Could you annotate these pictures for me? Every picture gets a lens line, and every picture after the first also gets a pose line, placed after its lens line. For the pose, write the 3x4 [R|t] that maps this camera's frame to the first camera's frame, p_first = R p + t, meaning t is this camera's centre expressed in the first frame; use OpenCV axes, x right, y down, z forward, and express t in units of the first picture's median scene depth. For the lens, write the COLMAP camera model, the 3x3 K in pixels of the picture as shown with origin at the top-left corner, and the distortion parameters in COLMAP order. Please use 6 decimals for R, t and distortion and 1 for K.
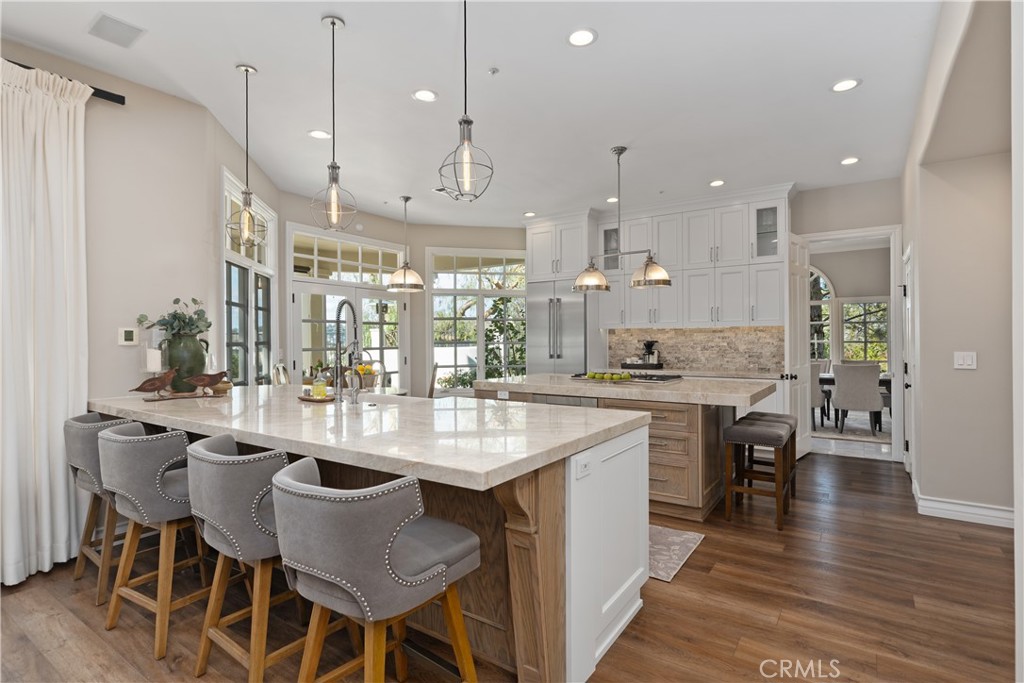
lens RADIAL K [[513.3, 0, 506.3], [0, 513.3, 336.8], [0, 0, 1]] dist [0.002437, 0.000351]
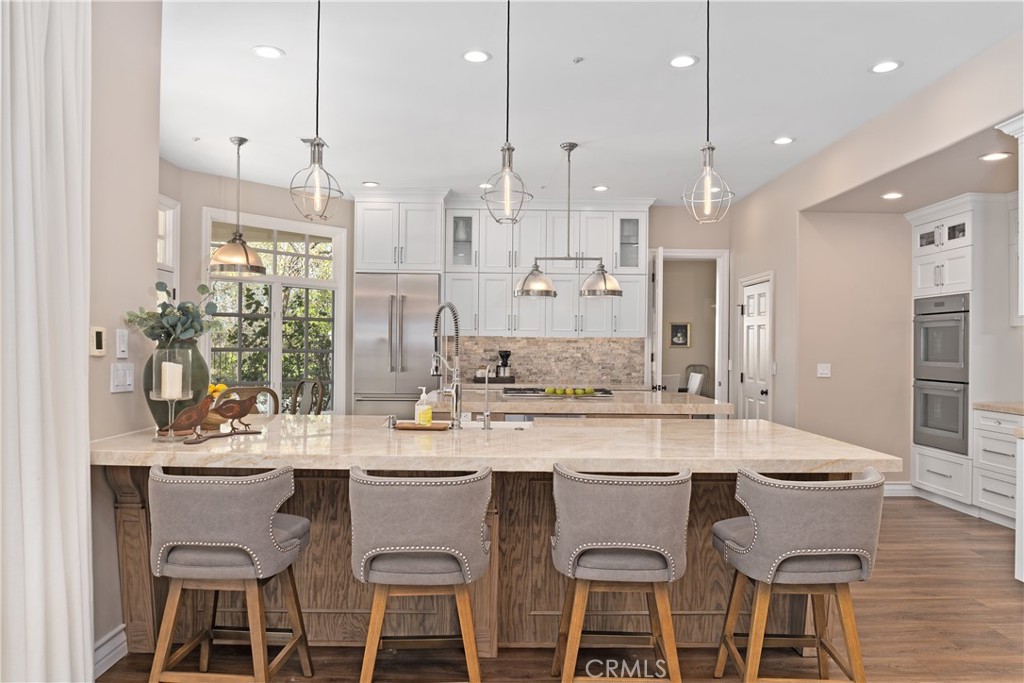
lens RADIAL K [[702.2, 0, 512.0], [0, 702.2, 341.5], [0, 0, 1]] dist [-0.009278, -0.008832]
pose [[0.813476, 0.016722, 0.581358, -0.438962], [-0.018230, 0.999829, -0.003250, -0.004306], [-0.581312, -0.007955, 0.813642, 0.023556]]
